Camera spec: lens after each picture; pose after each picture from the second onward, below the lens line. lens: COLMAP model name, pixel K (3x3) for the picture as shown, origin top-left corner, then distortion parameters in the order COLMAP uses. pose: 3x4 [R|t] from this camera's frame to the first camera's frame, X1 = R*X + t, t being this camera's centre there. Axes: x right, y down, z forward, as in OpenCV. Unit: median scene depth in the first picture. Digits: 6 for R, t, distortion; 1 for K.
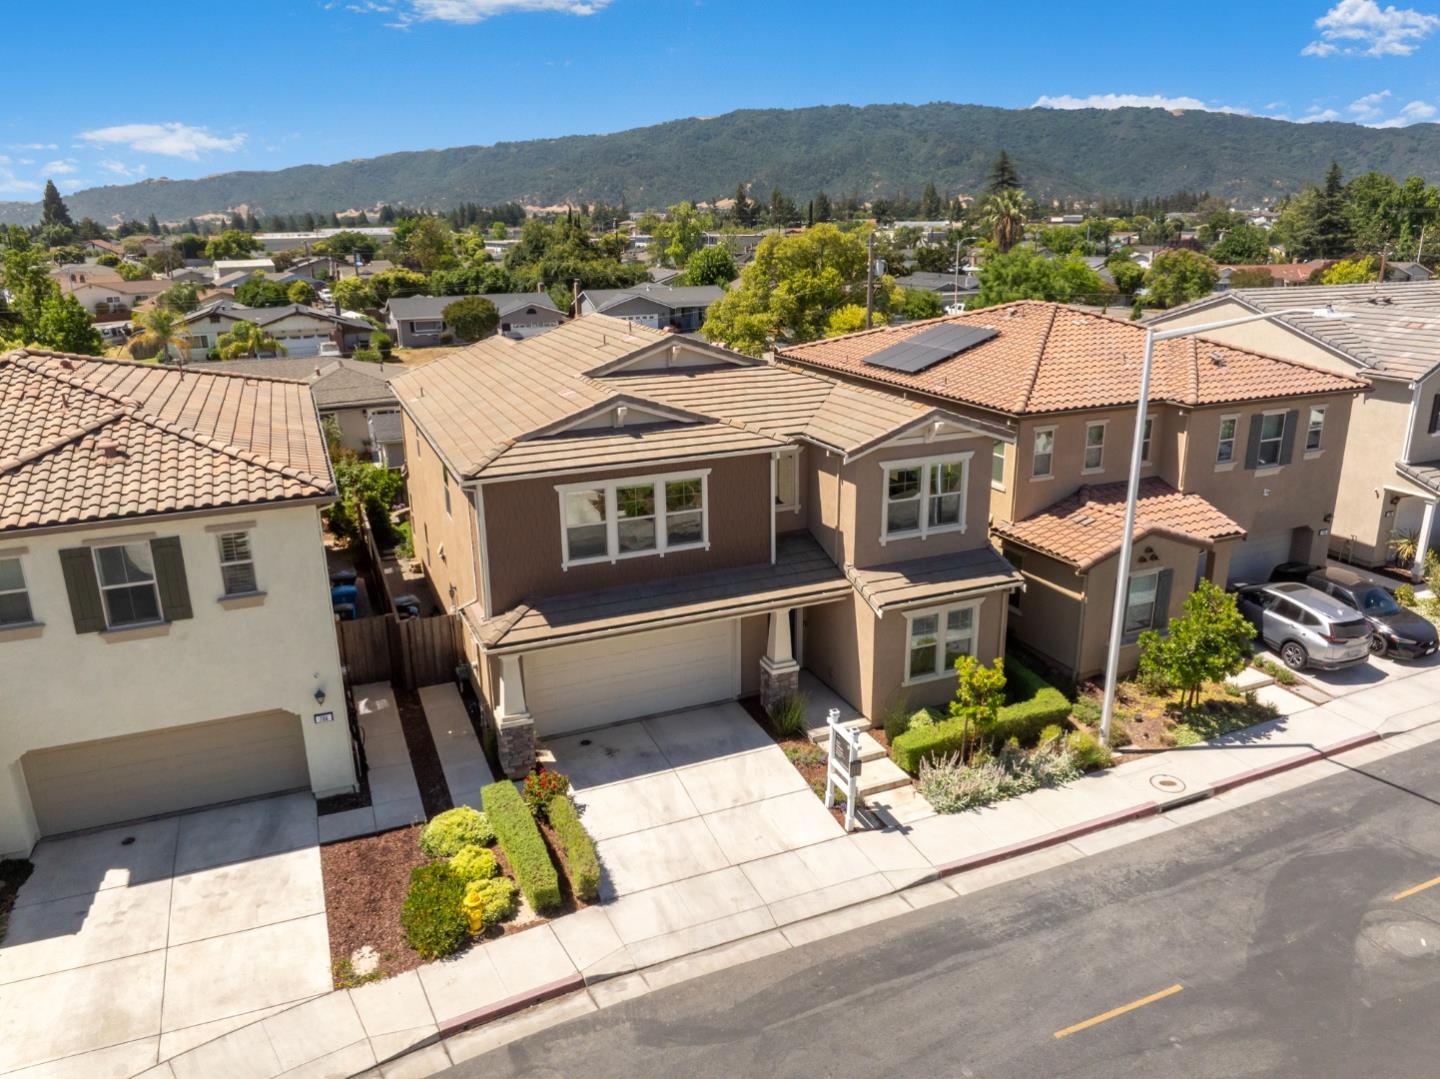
lens RADIAL K [[1017.8, 0, 743.5], [0, 1017.8, 540.6], [0, 0, 1]] dist [0.000235, -0.000242]
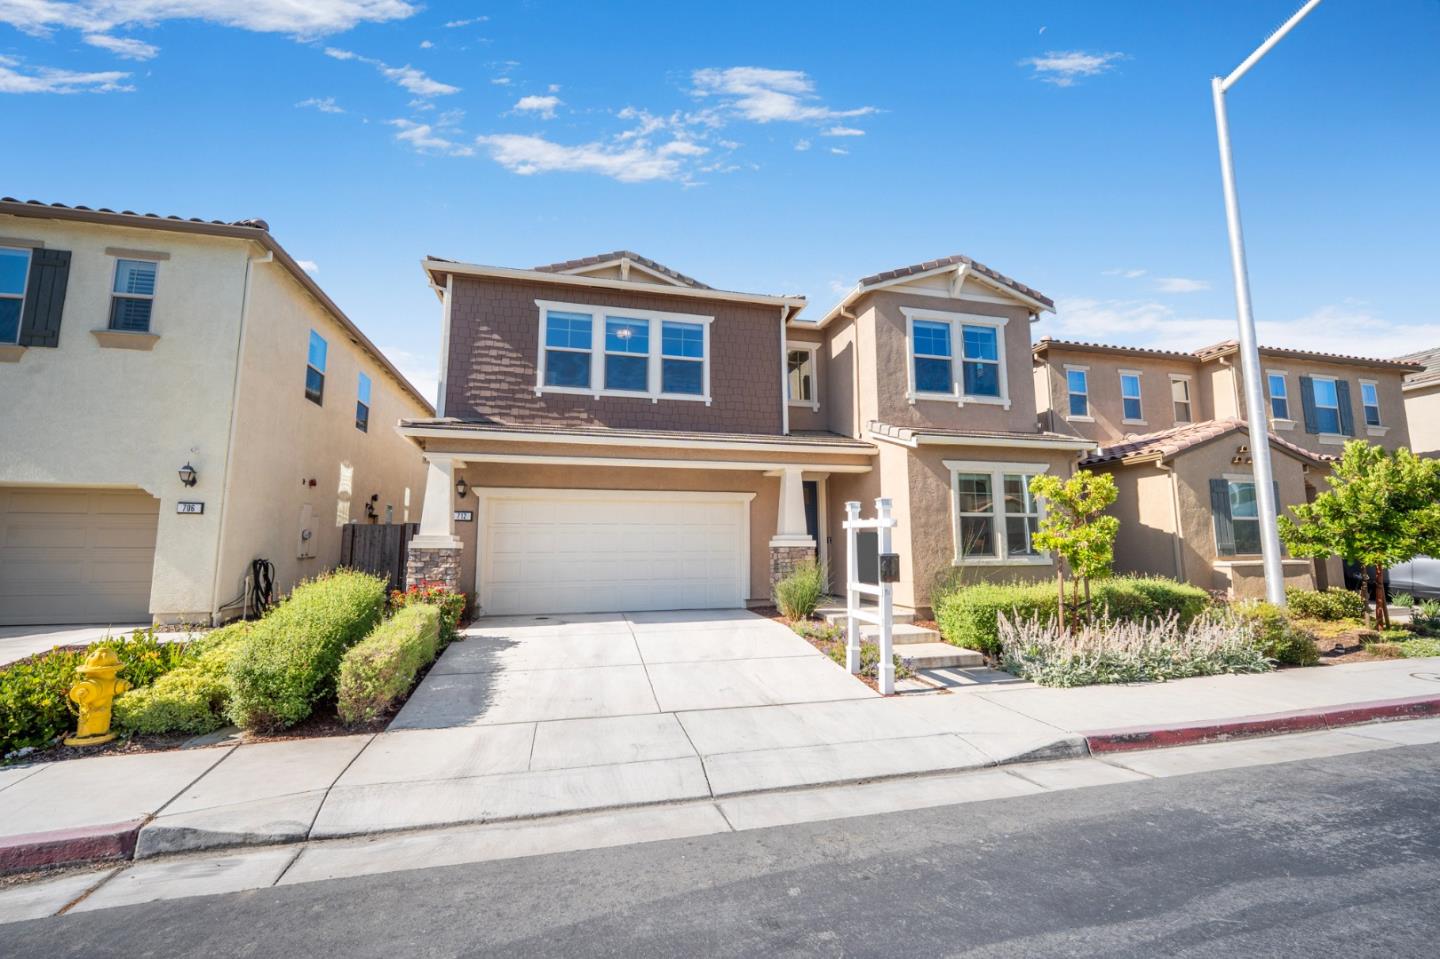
lens RADIAL K [[590.3, 0, 724.8], [0, 590.3, 476.3], [0, 0, 1]] dist [-0.001277, -0.000338]
pose [[0.986304, -0.018666, -0.163880, 0.068984], [-0.050906, 0.910622, -0.410093, 0.305794], [0.156887, 0.412819, 0.897199, 0.620166]]
